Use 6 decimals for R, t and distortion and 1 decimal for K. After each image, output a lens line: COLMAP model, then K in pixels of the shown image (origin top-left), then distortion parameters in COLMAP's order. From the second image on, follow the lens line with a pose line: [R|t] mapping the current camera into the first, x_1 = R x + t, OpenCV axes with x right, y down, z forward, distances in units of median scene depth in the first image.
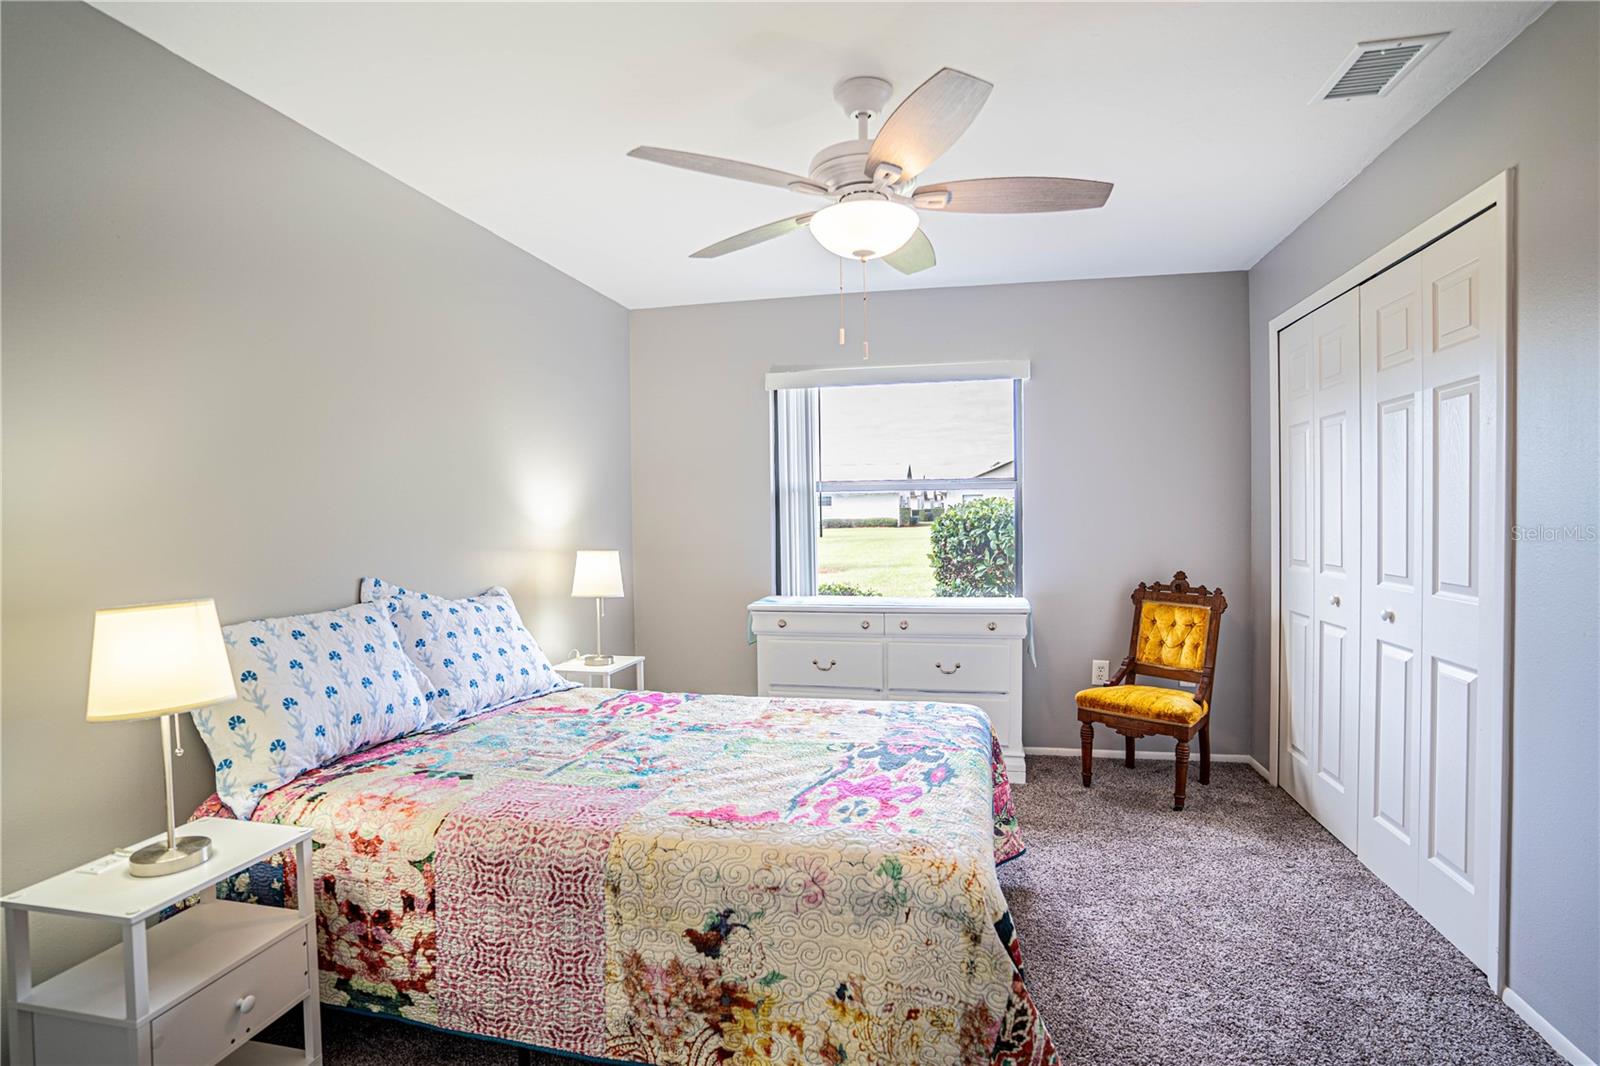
lens RADIAL K [[794.5, 0, 807.1], [0, 794.5, 526.9], [0, 0, 1]] dist [-0.045101, 0.015164]
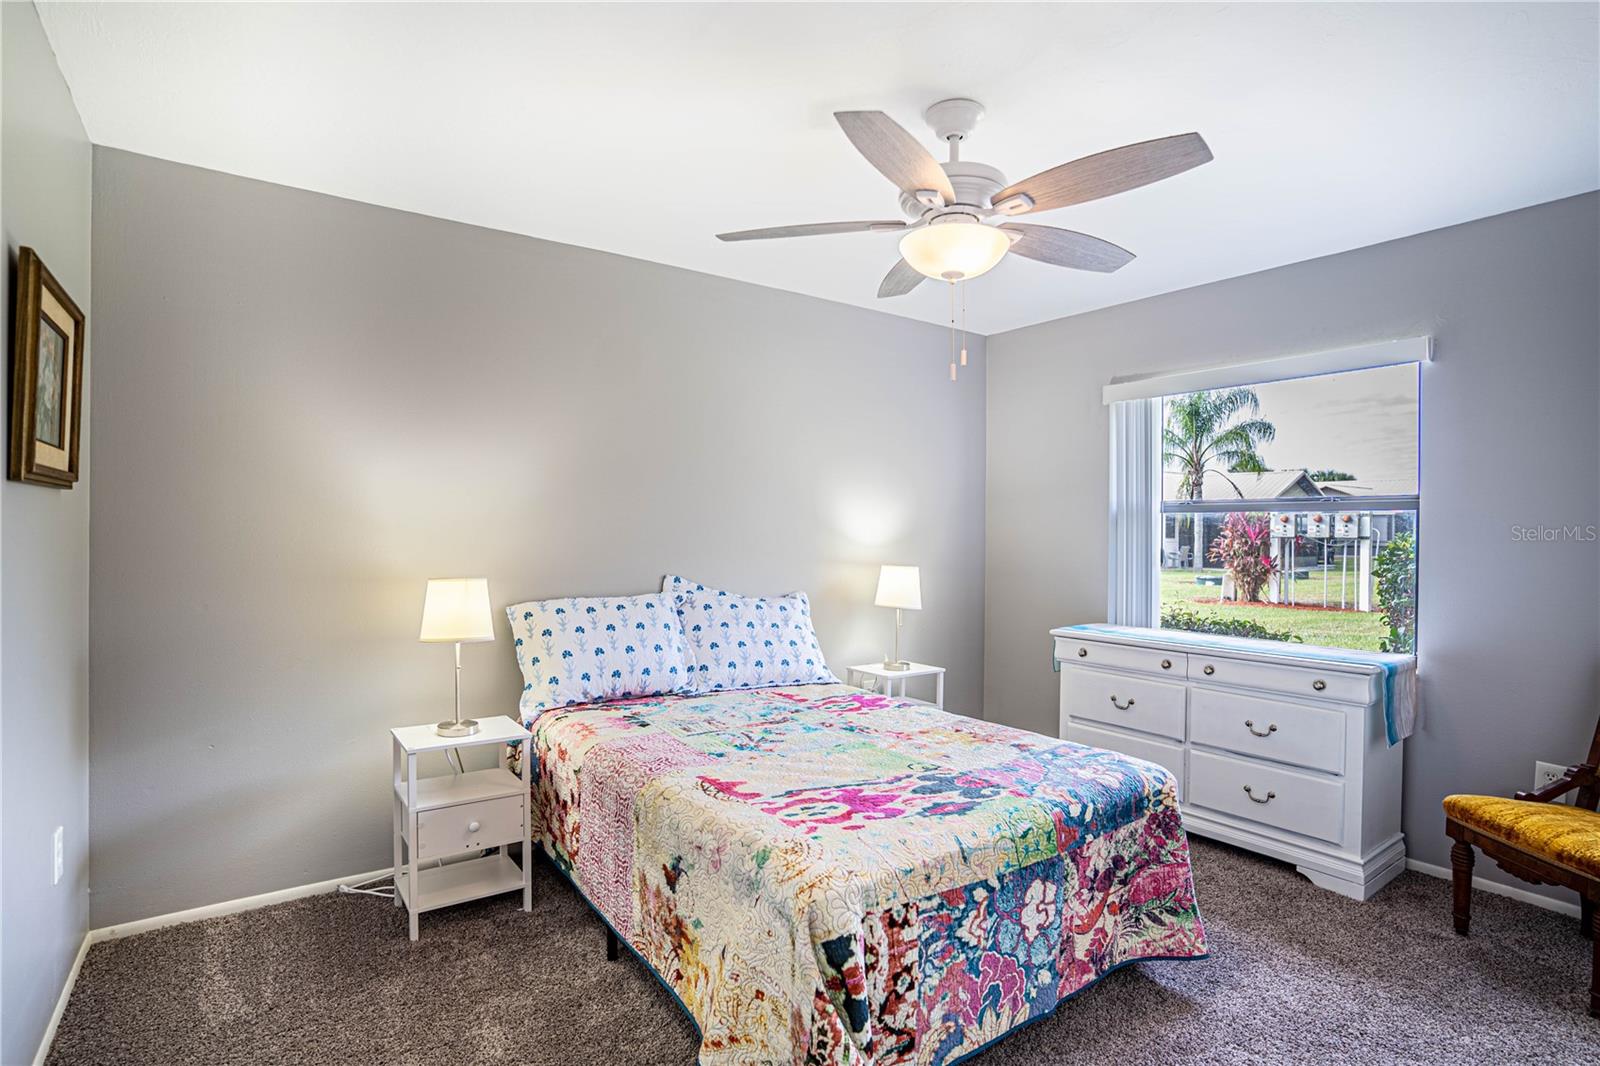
lens RADIAL K [[794.5, 0, 794.8], [0, 794.5, 527.4], [0, 0, 1]] dist [-0.045101, 0.015164]
pose [[0.747249, 0.013886, -0.664399, 0.625693], [-0.028455, 0.999533, -0.011113, -0.012267], [0.663935, 0.027210, 0.747295, 0.139673]]
